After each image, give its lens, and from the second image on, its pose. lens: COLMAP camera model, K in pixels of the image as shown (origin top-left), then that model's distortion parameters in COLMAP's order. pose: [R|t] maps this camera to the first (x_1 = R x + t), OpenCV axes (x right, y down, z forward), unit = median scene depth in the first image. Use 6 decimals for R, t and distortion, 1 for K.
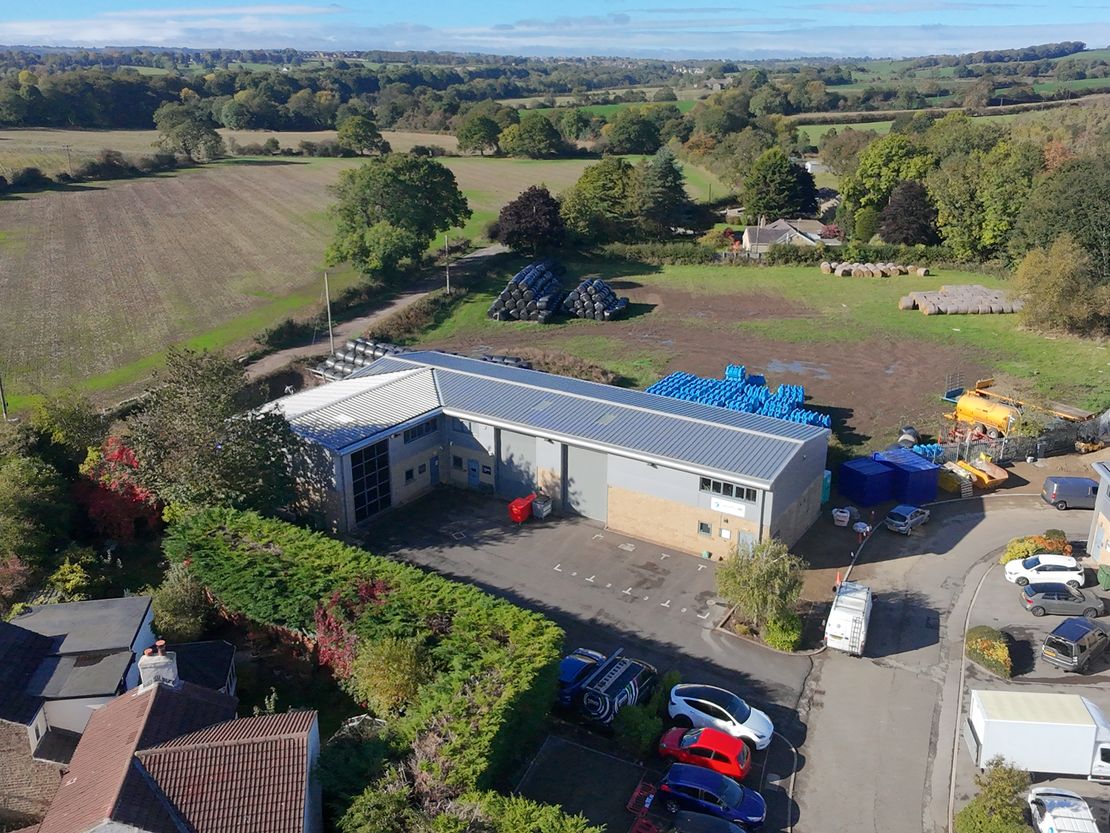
lens RADIAL K [[938.0, 0, 550.3], [0, 938.0, 416.3], [0, 0, 1]] dist [-0.006129, 0.014536]
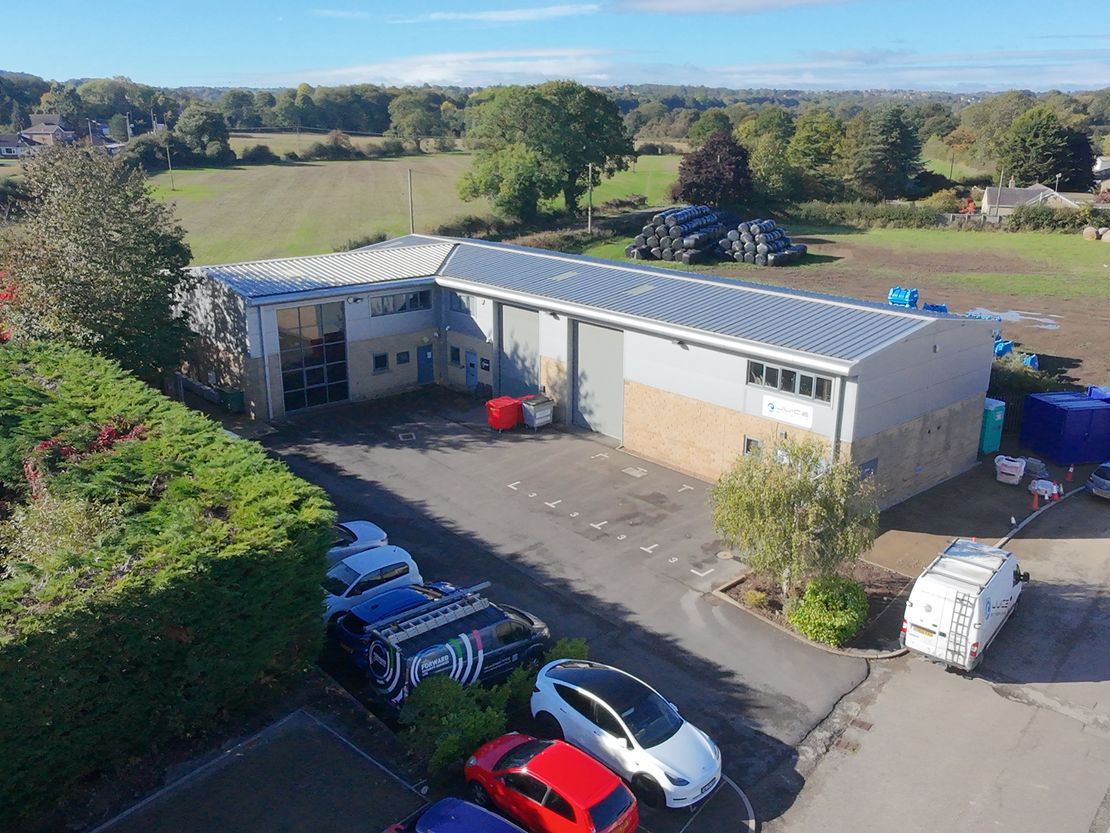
lens RADIAL K [[938.0, 0, 550.3], [0, 938.0, 416.3], [0, 0, 1]] dist [-0.006129, 0.014536]
pose [[0.962401, 0.084253, -0.258235, 0.152376], [-0.093852, 0.995271, -0.025048, 0.099259], [0.254904, 0.048342, 0.965757, 0.291340]]
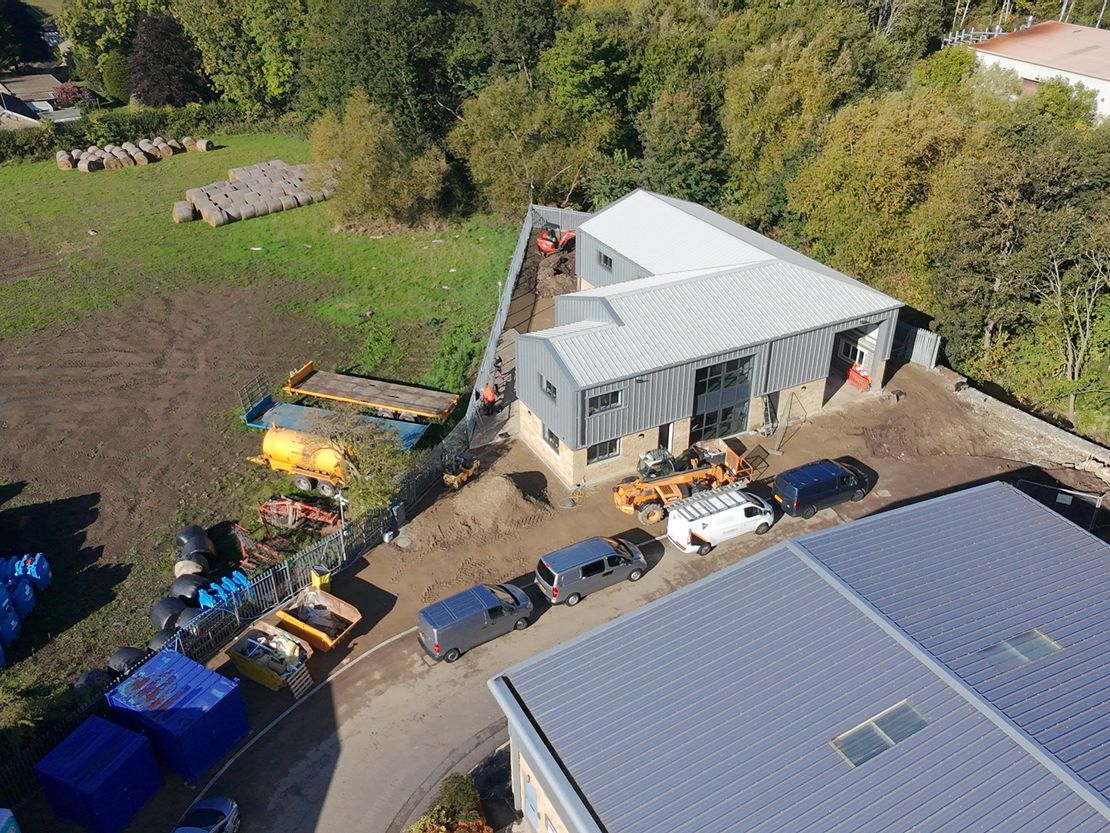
lens RADIAL K [[938.0, 0, 550.3], [0, 938.0, 416.3], [0, 0, 1]] dist [-0.006129, 0.014536]
pose [[0.784029, -0.319051, 0.532452, 0.287353], [0.208176, 0.943265, 0.258678, -0.165178], [-0.584775, -0.091968, 0.805966, 0.439075]]
